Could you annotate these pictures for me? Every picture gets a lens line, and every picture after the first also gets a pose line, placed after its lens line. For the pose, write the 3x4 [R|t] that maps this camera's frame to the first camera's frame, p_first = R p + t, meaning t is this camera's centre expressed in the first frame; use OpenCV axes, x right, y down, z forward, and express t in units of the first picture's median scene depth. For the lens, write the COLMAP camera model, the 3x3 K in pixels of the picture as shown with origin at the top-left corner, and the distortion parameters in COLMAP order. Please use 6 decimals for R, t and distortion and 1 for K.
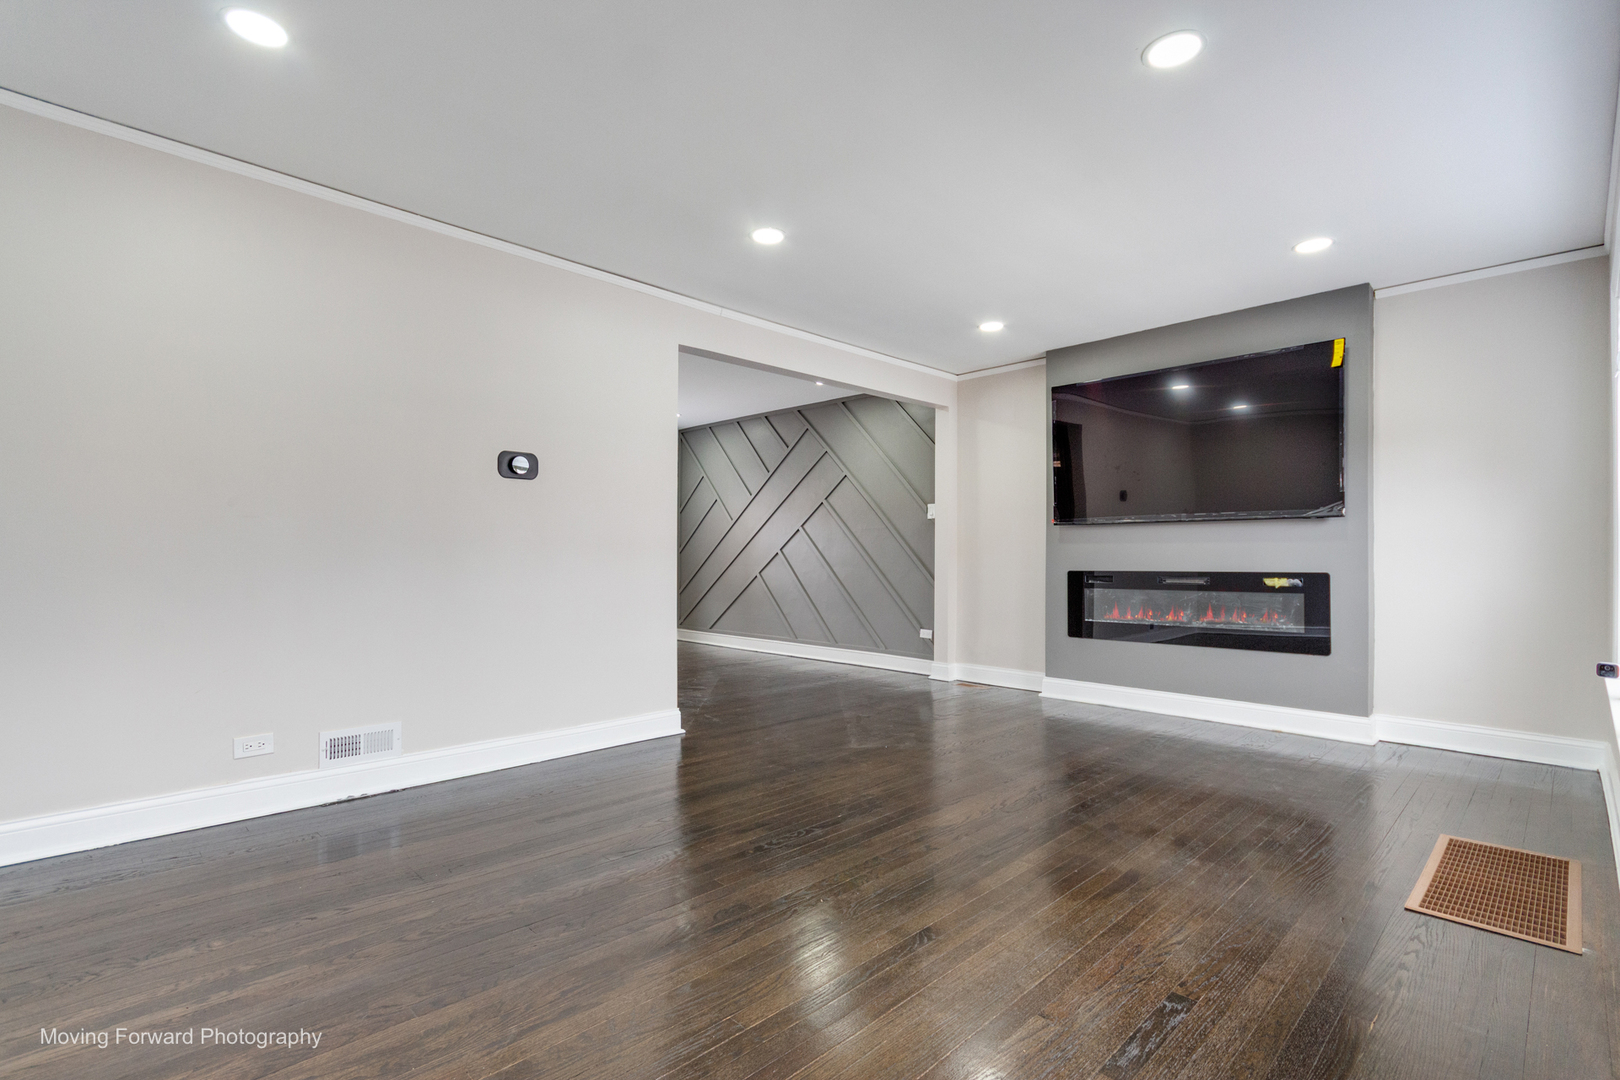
lens RADIAL K [[762.3, 0, 807.5], [0, 762.3, 556.6], [0, 0, 1]] dist [0.001426, 0.000100]
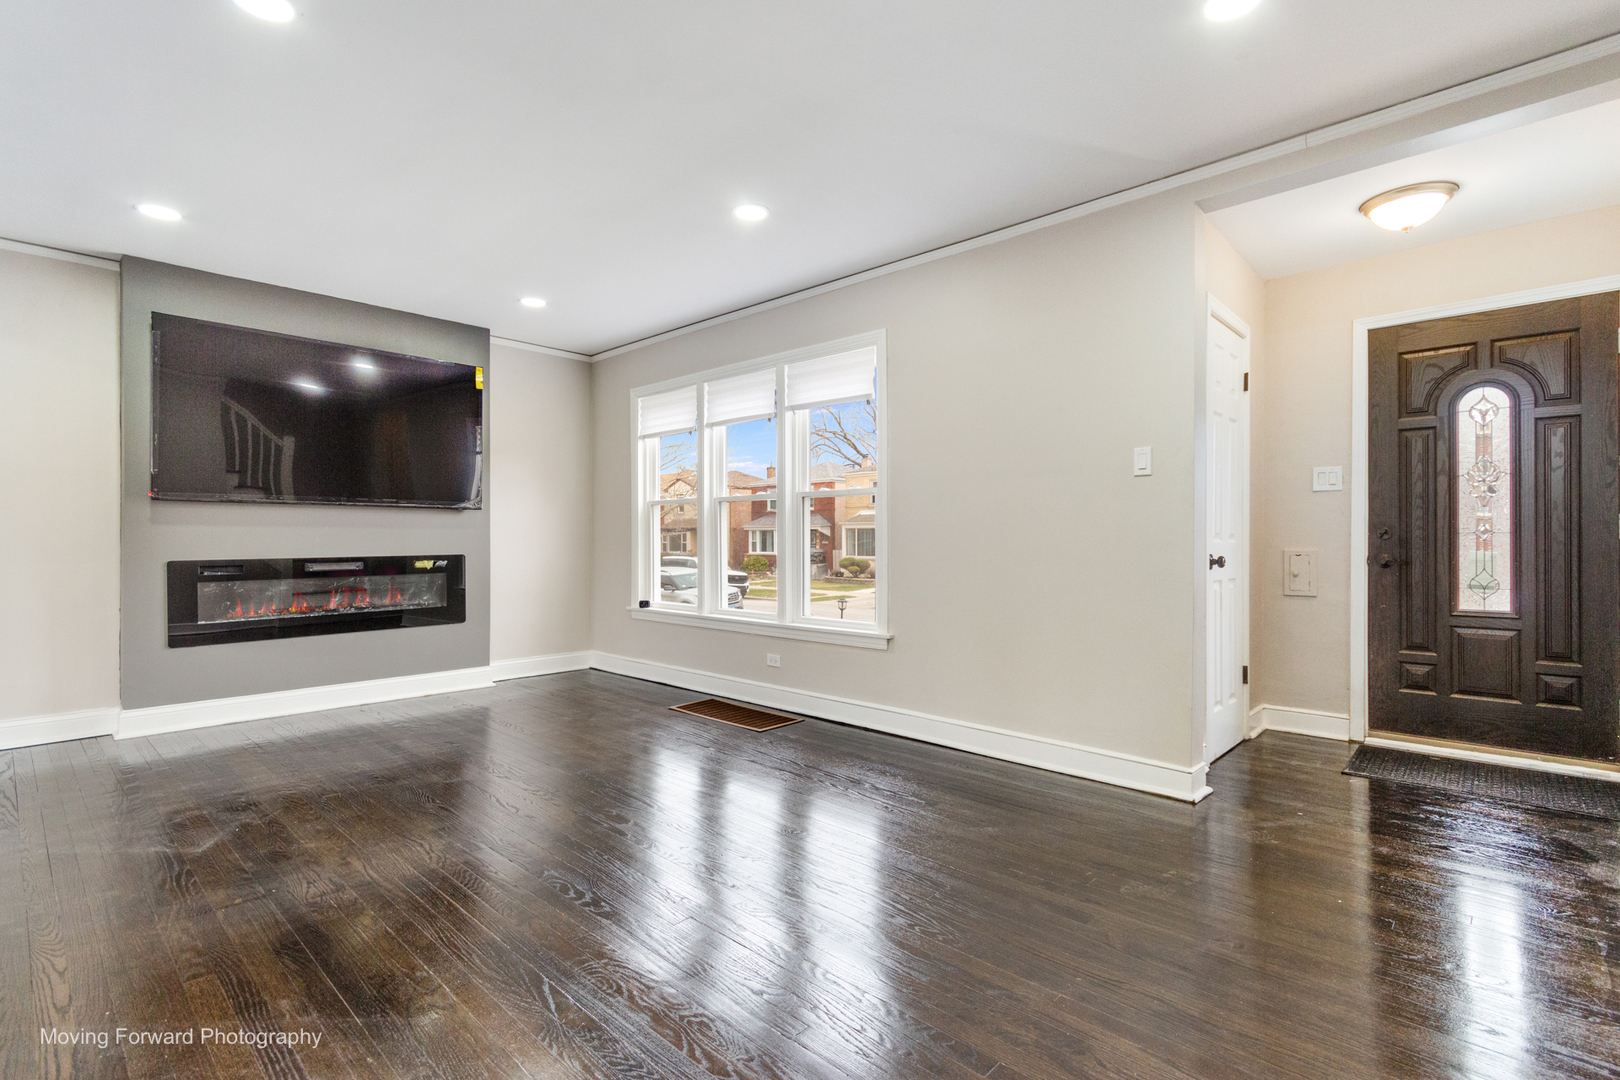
lens RADIAL K [[750.3, 0, 806.7], [0, 750.3, 539.6], [0, 0, 1]] dist [0.001628, 0.000892]
pose [[-0.030810, -0.004954, 0.999513, -0.495509], [0.002239, 0.999985, 0.005026, -0.007105], [-0.999523, 0.002393, -0.030799, 0.446721]]
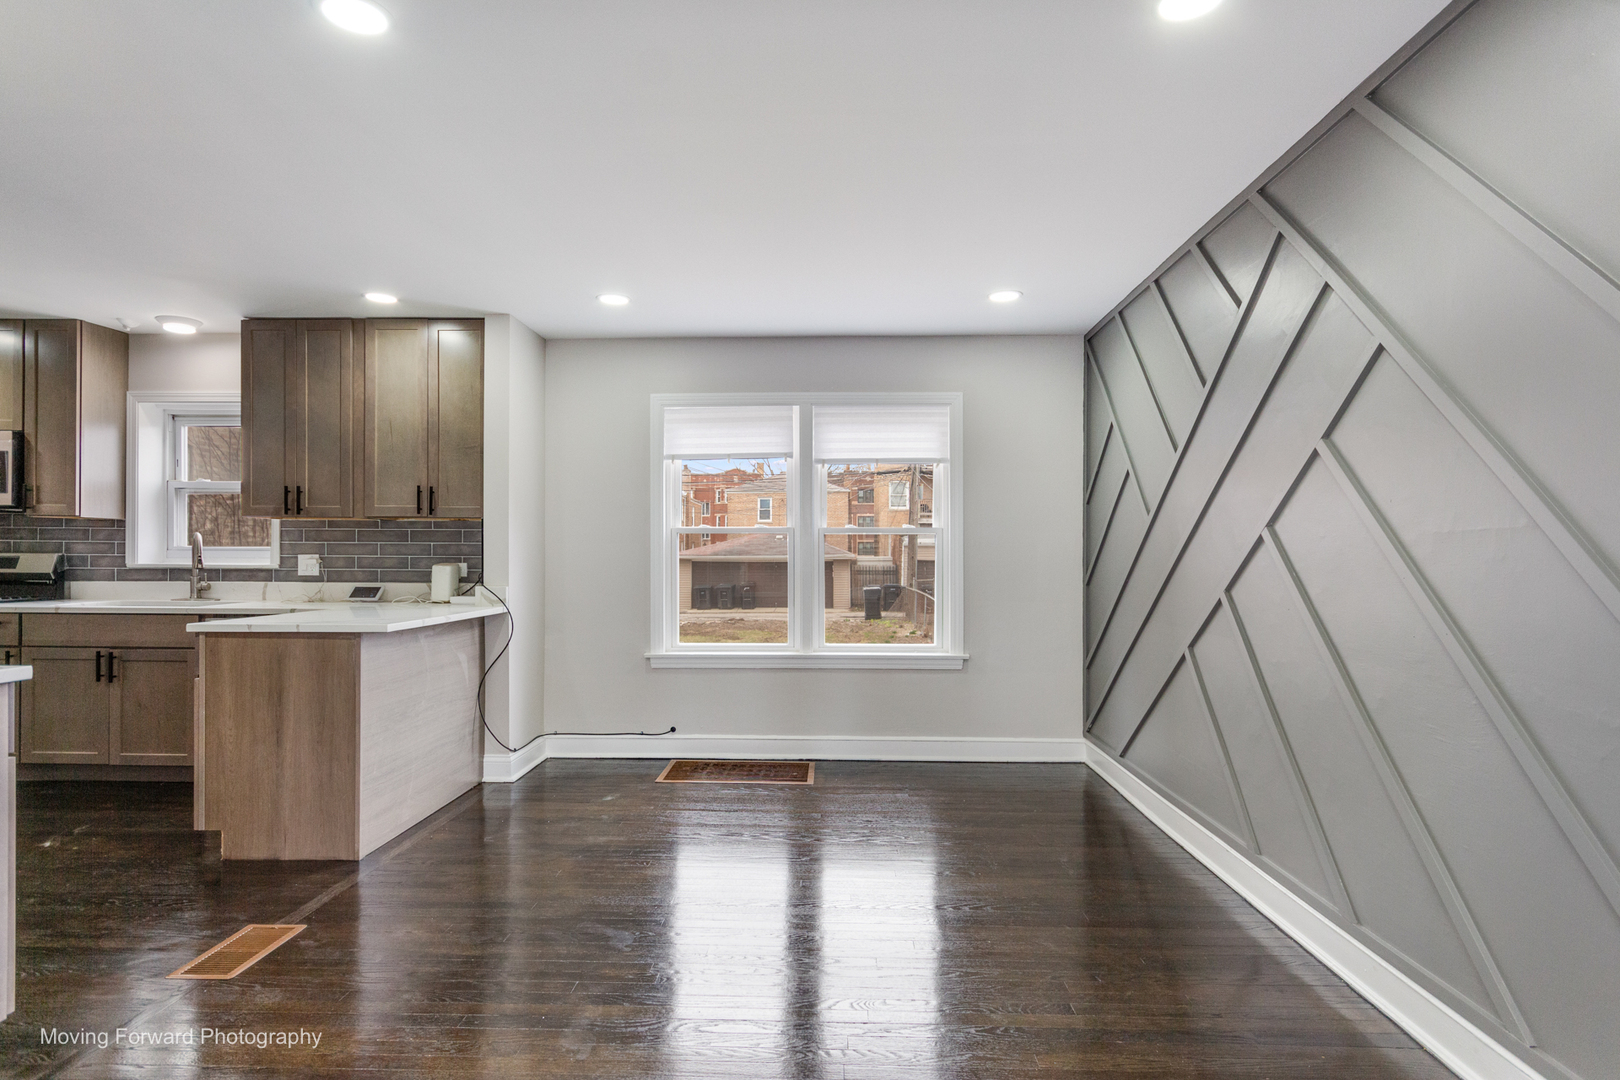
lens RADIAL K [[849.1, 0, 788.0], [0, 849.1, 557.6], [0, 0, 1]] dist [0.028138, 0.000360]
pose [[0.664862, -0.003346, -0.746959, 0.223878], [0.001400, 0.999994, -0.003234, -0.038449], [0.746965, 0.001105, 0.664863, 0.943561]]
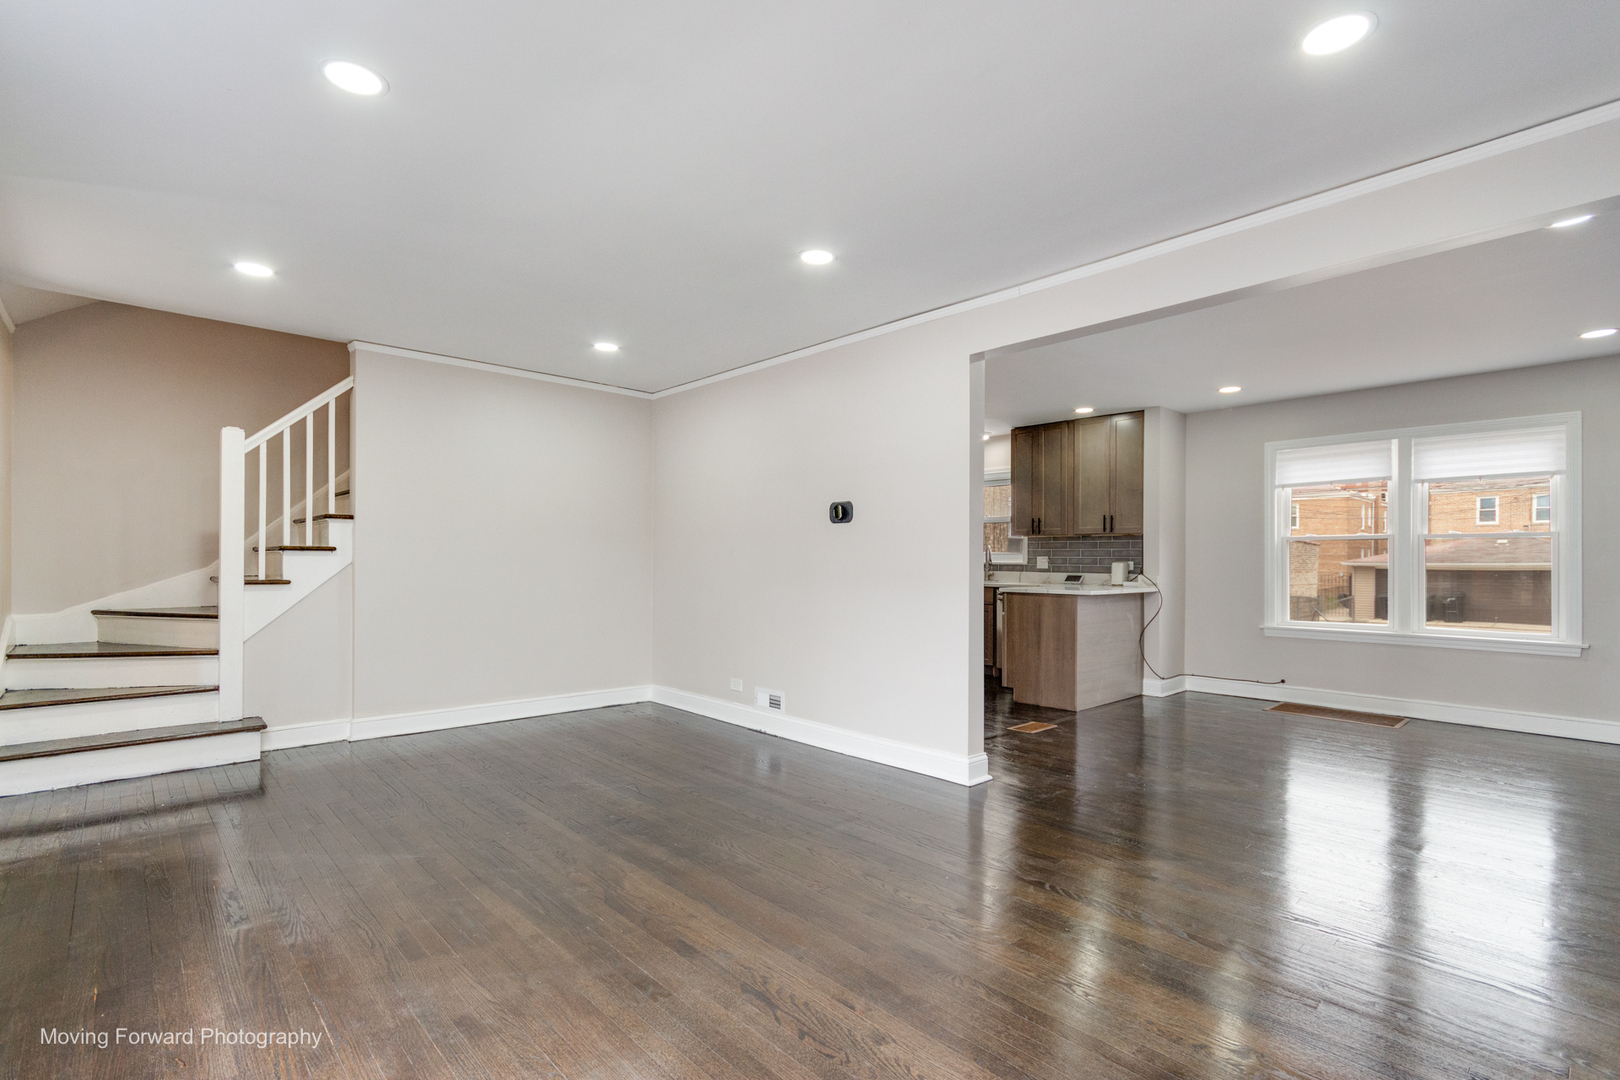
lens RADIAL K [[762.3, 0, 807.5], [0, 762.3, 556.6], [0, 0, 1]] dist [0.001426, 0.000100]
pose [[-0.042391, -0.012447, -0.999024, 0.681442], [-0.006201, 0.999906, -0.012195, -0.023829], [0.999082, 0.005678, -0.042464, 0.777212]]
